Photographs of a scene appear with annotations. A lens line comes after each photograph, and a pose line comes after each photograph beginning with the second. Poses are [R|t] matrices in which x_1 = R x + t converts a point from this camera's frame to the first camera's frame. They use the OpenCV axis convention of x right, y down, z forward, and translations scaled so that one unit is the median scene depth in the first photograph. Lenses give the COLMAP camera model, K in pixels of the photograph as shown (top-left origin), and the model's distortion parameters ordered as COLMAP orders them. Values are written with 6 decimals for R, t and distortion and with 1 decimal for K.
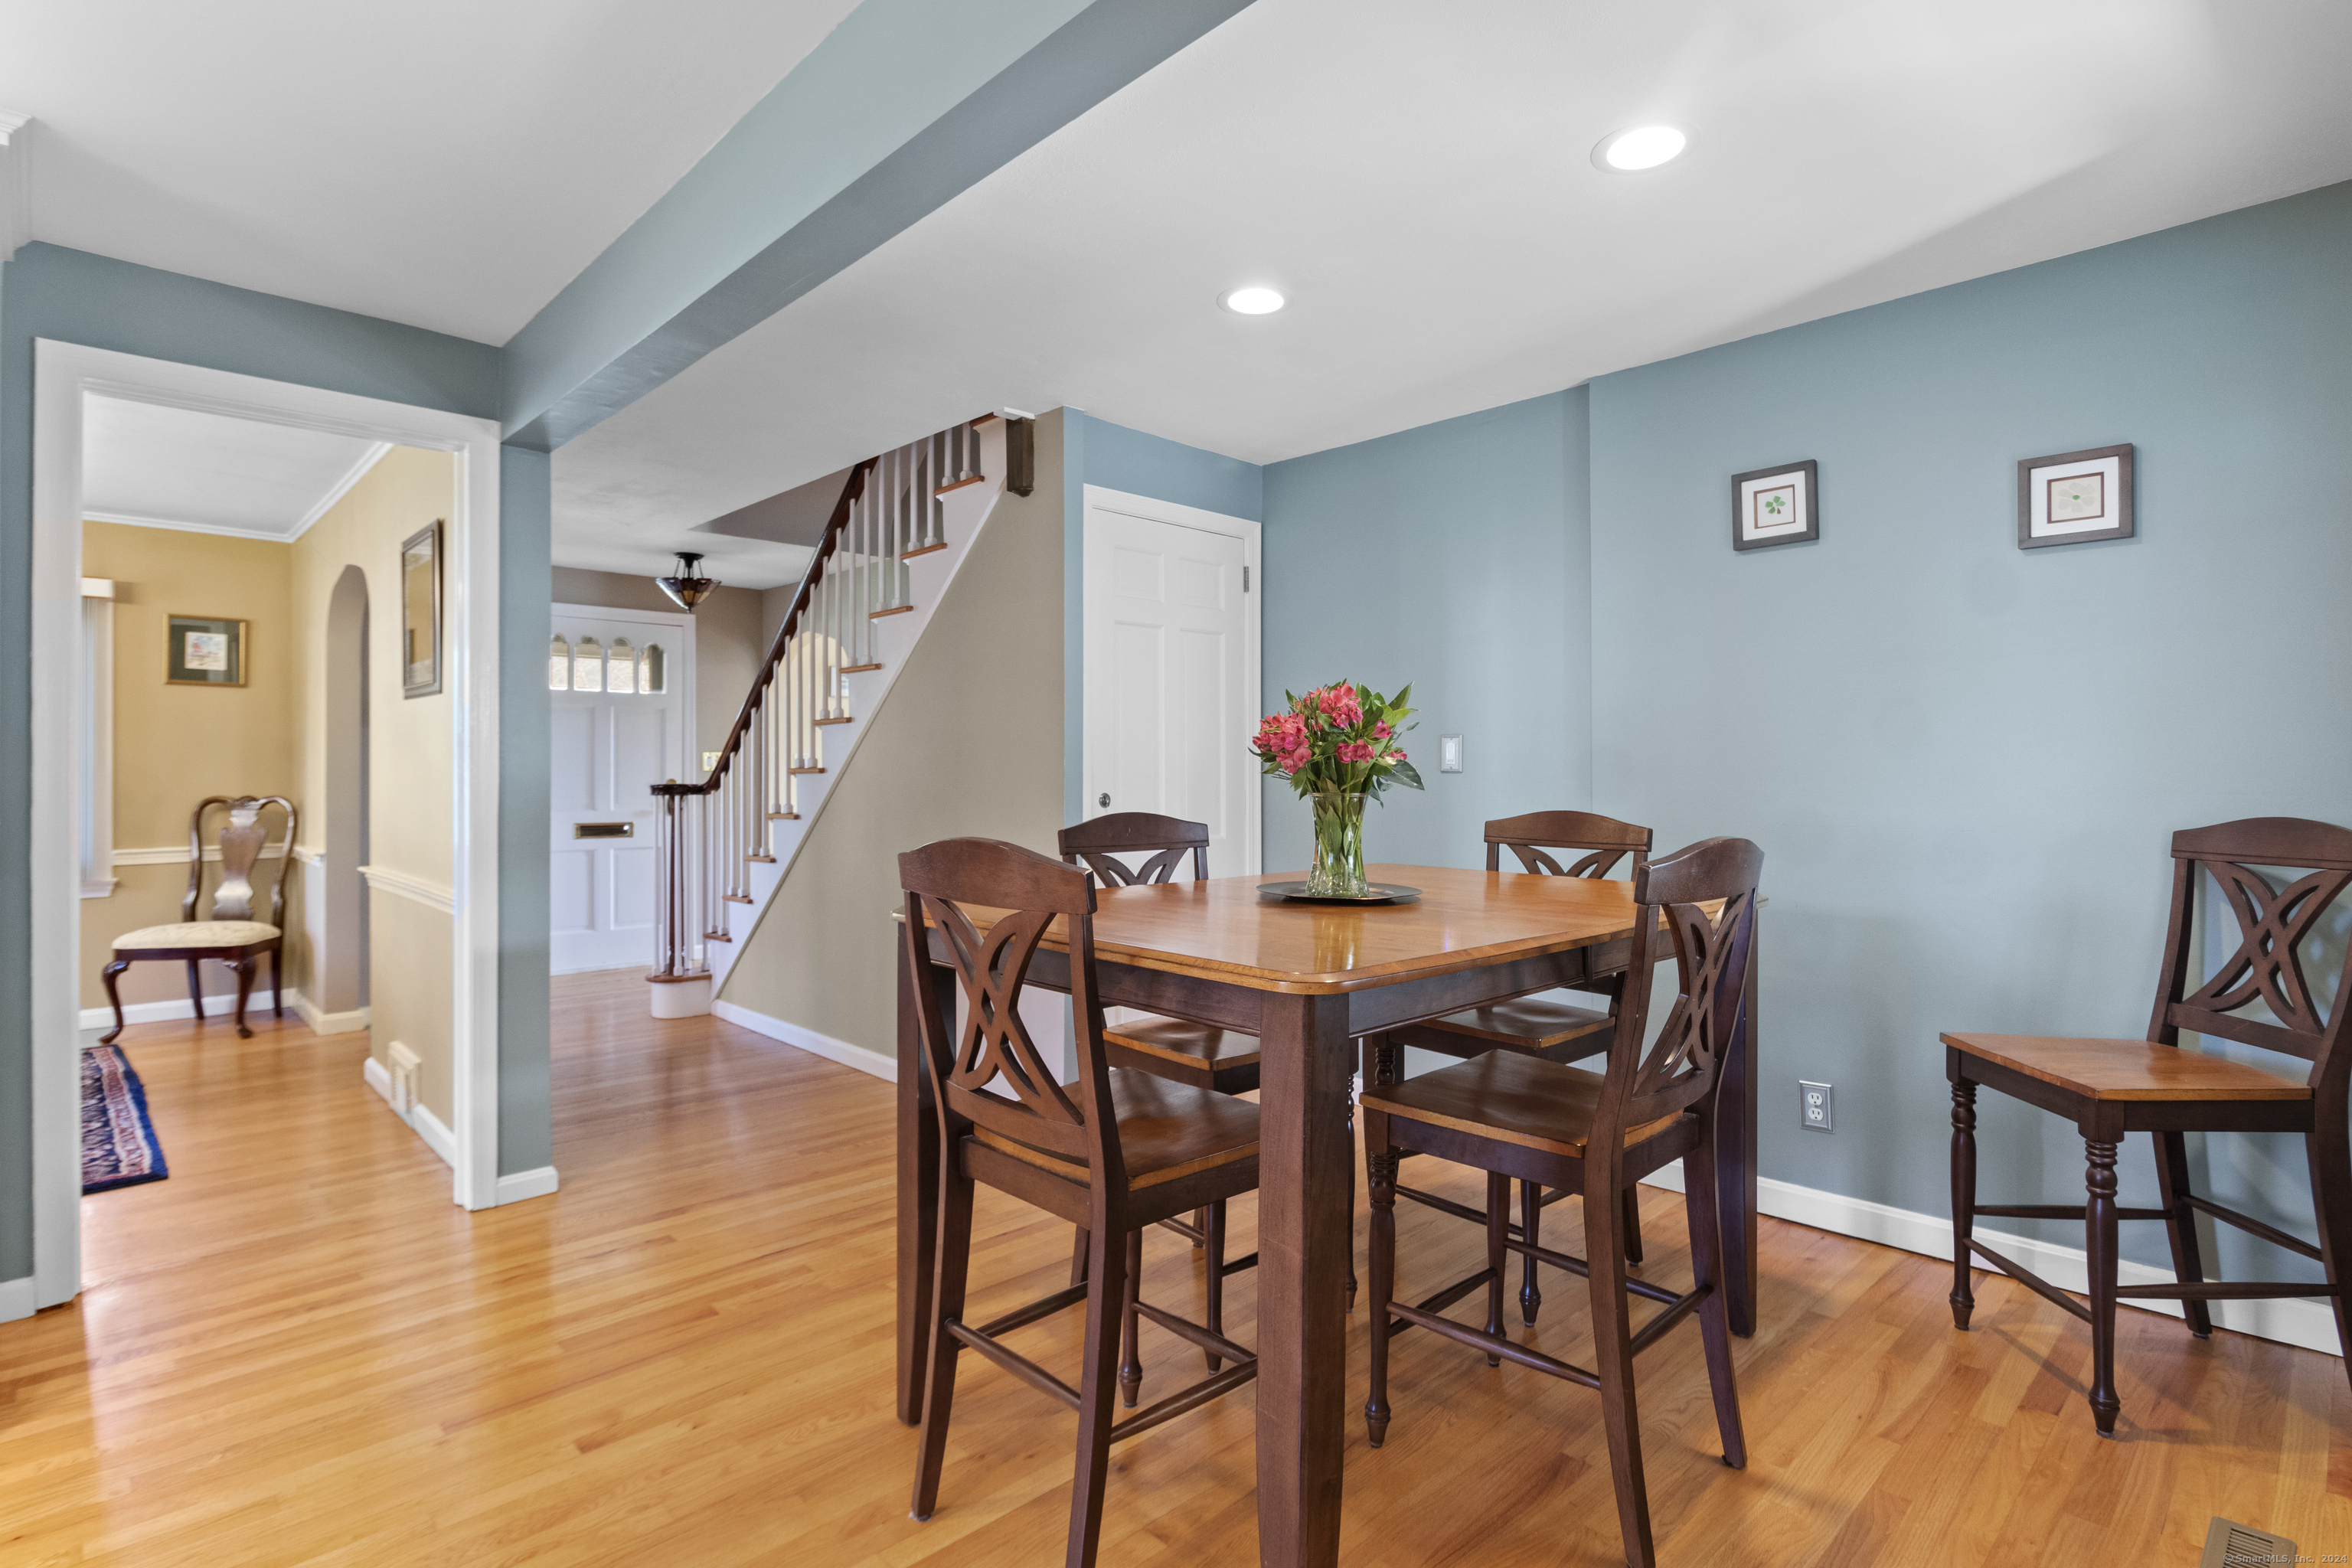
lens RADIAL K [[1156.7, 0, 1175.6], [0, 1156.7, 764.6], [0, 0, 1]] dist [-0.001125, -0.000459]
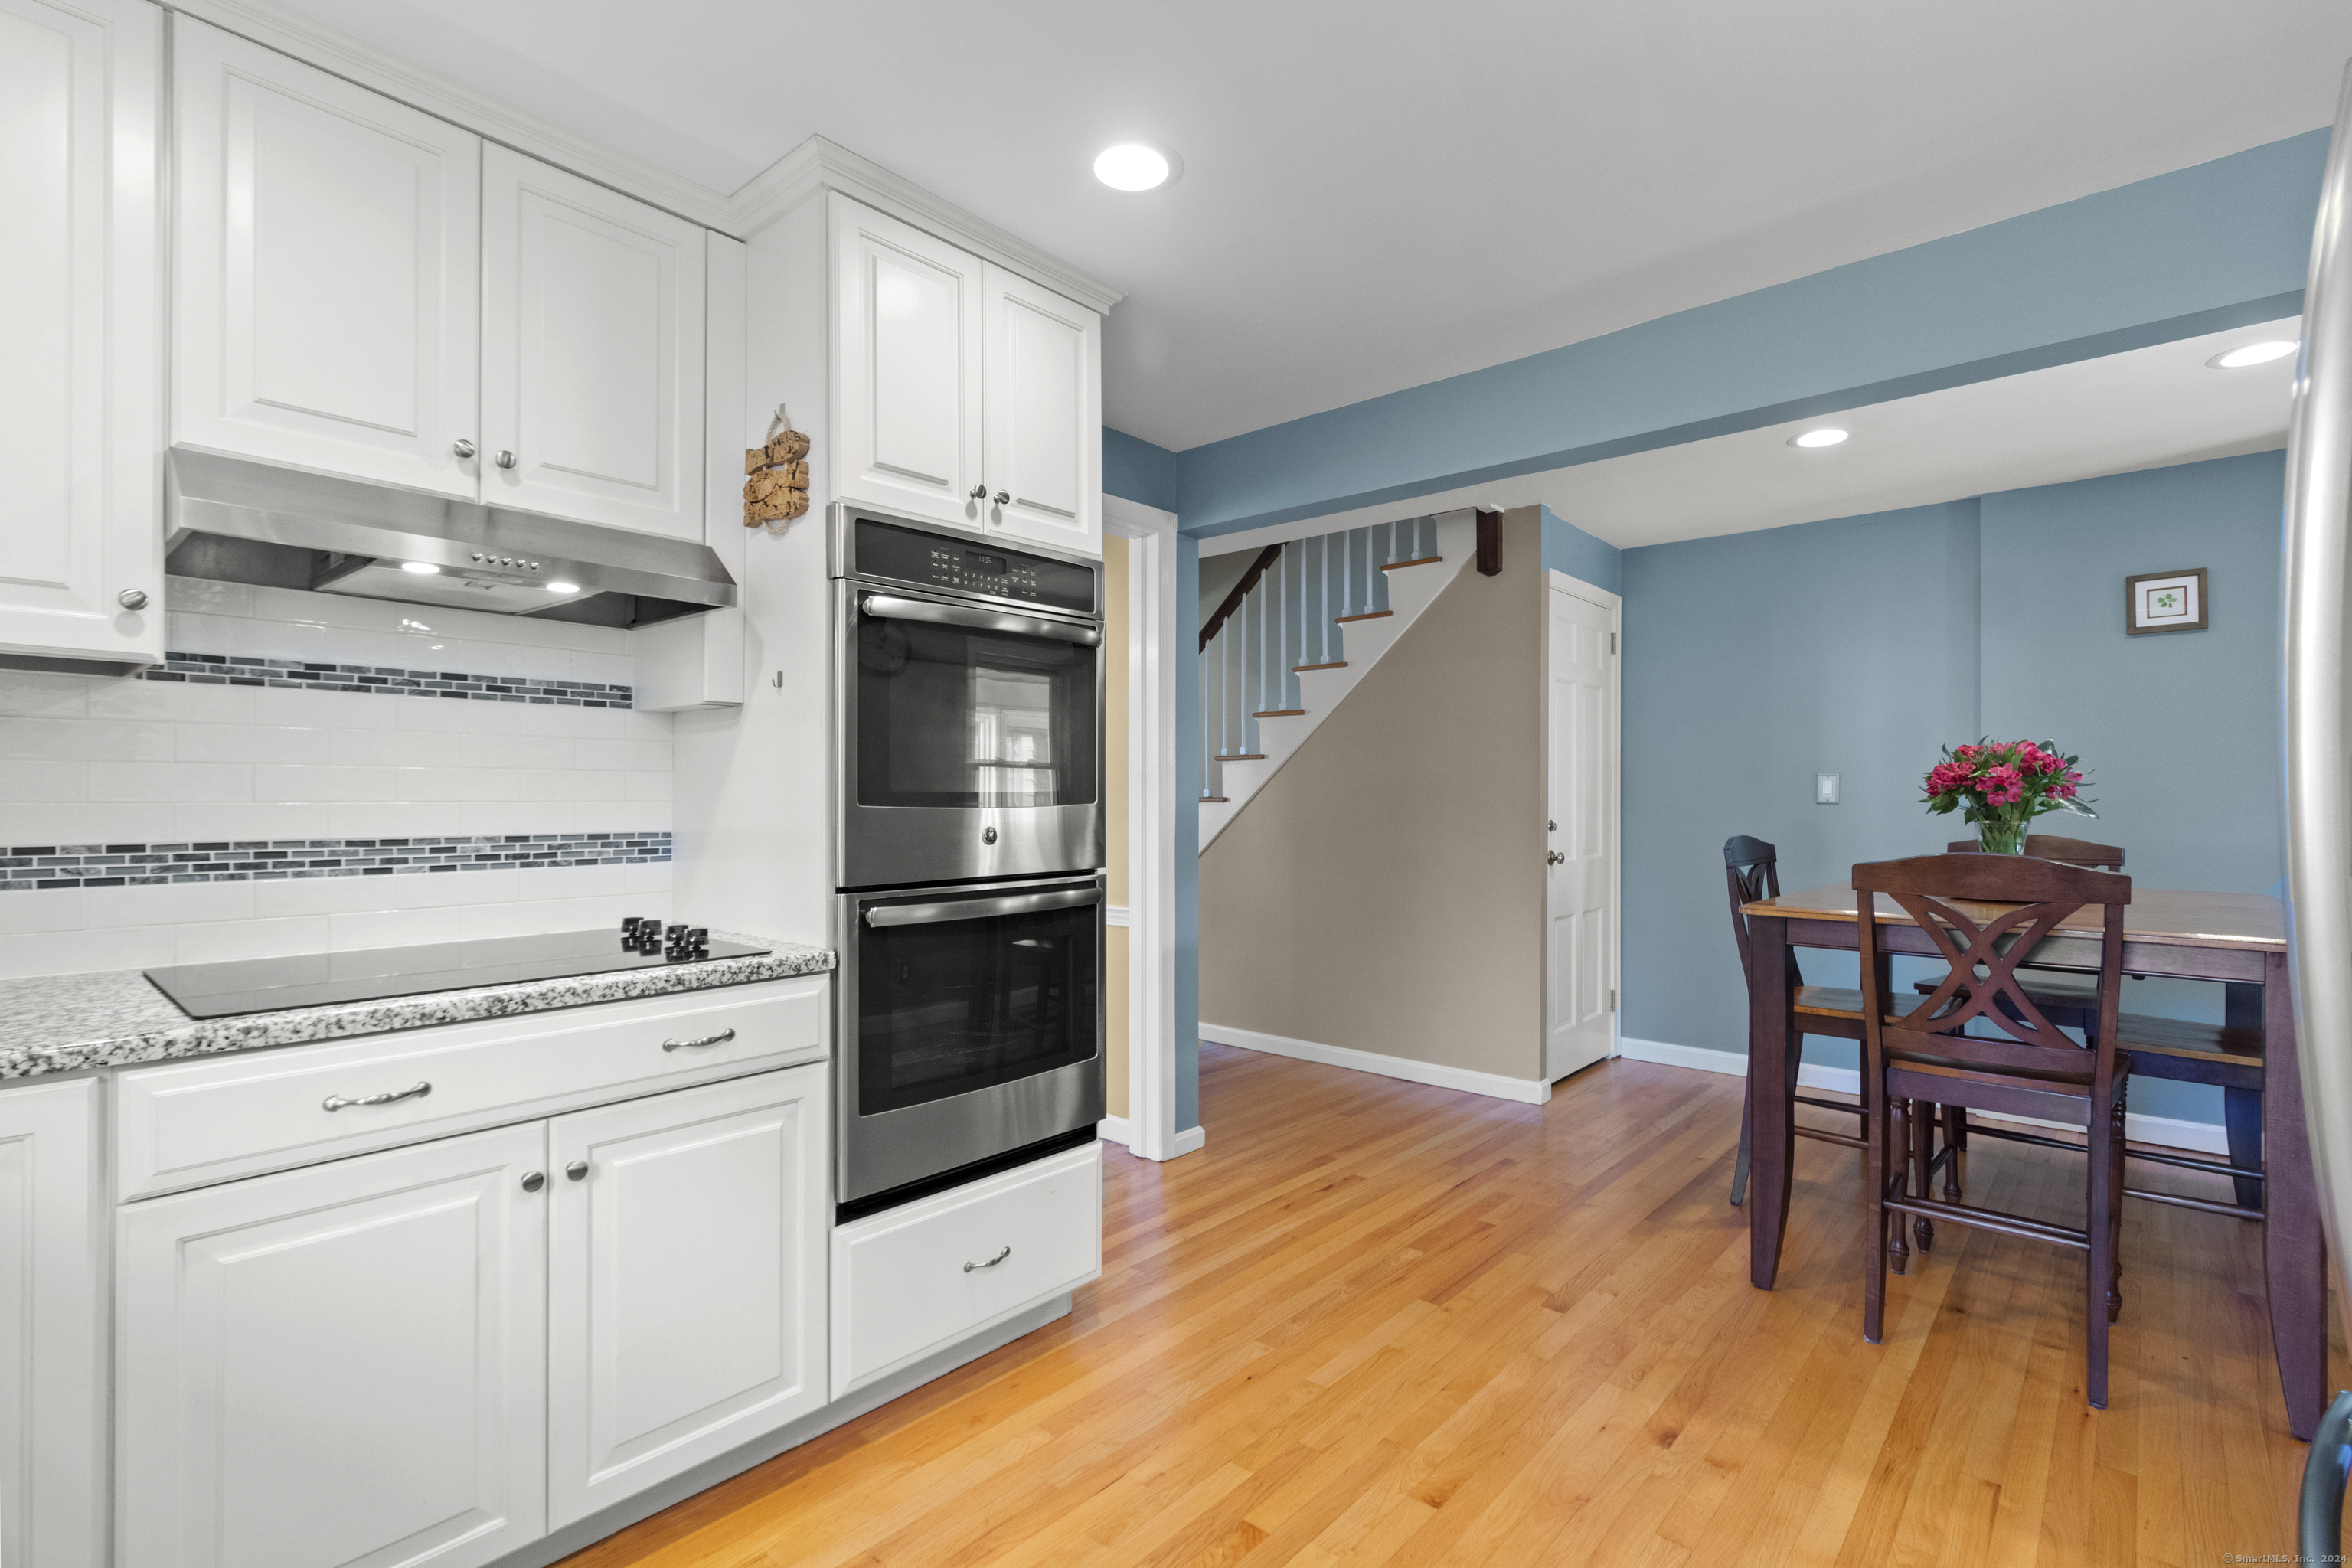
lens RADIAL K [[1084.8, 0, 1168.2], [0, 1084.8, 792.2], [0, 0, 1]] dist [0.004723, 0.000414]
pose [[0.997262, 0.003931, 0.073850, -0.663927], [-0.003859, 0.999992, -0.001117, -0.002091], [-0.073854, 0.000829, 0.997269, -0.138454]]
